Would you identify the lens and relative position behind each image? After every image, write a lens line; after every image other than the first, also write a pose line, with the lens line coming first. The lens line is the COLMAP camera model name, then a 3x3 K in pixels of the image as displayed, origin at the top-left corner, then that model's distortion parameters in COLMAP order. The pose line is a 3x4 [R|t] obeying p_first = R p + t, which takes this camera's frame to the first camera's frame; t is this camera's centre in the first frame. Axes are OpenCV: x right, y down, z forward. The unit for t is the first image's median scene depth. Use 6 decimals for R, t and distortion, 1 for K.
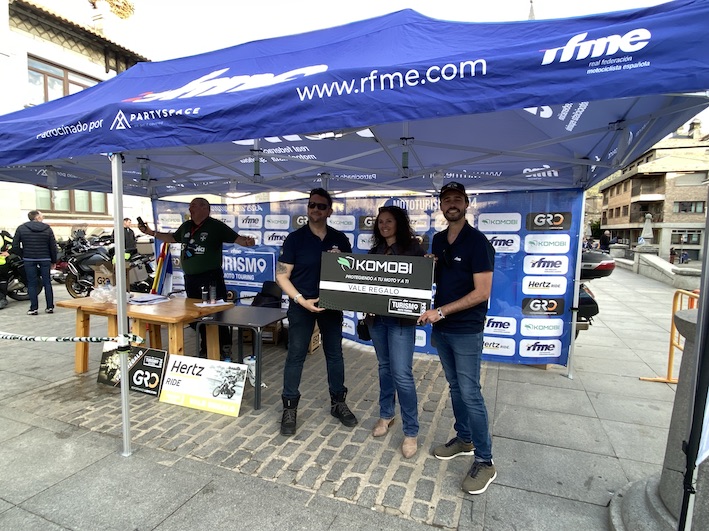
lens RADIAL K [[395.4, 0, 354.3], [0, 395.4, 269.8], [0, 0, 1]] dist [-0.002523, 0.000104]
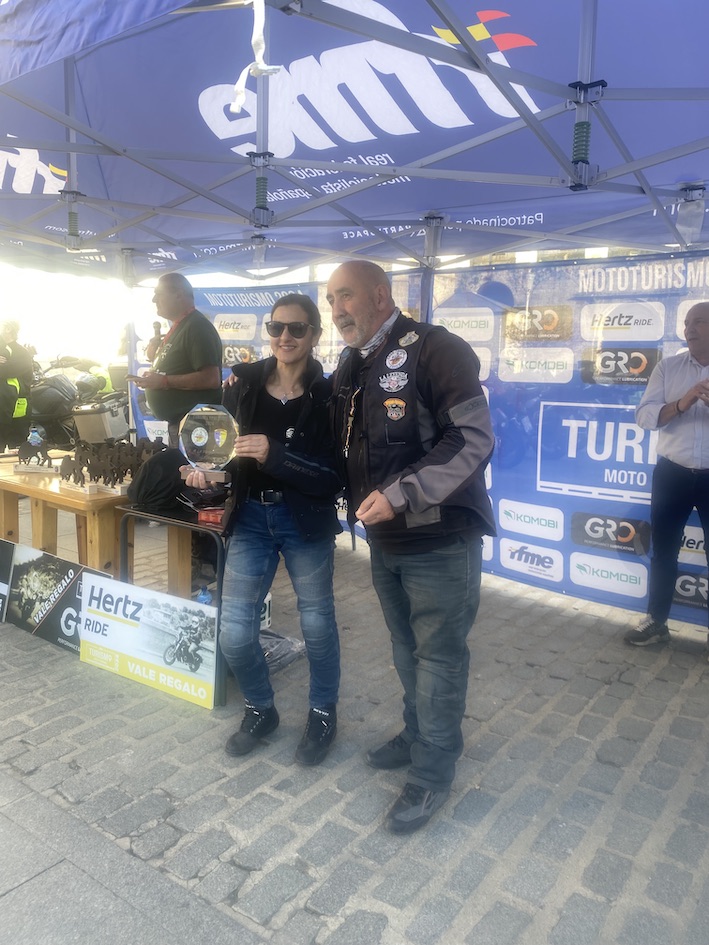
lens RADIAL K [[738.6, 0, 355.3], [0, 738.6, 463.7], [0, 0, 1]] dist [0.031564, -0.031109]
pose [[0.969675, 0.051331, -0.238949, 0.092348], [-0.042017, 0.998151, 0.043911, 0.020794], [0.240761, -0.032540, 0.970039, 0.178538]]
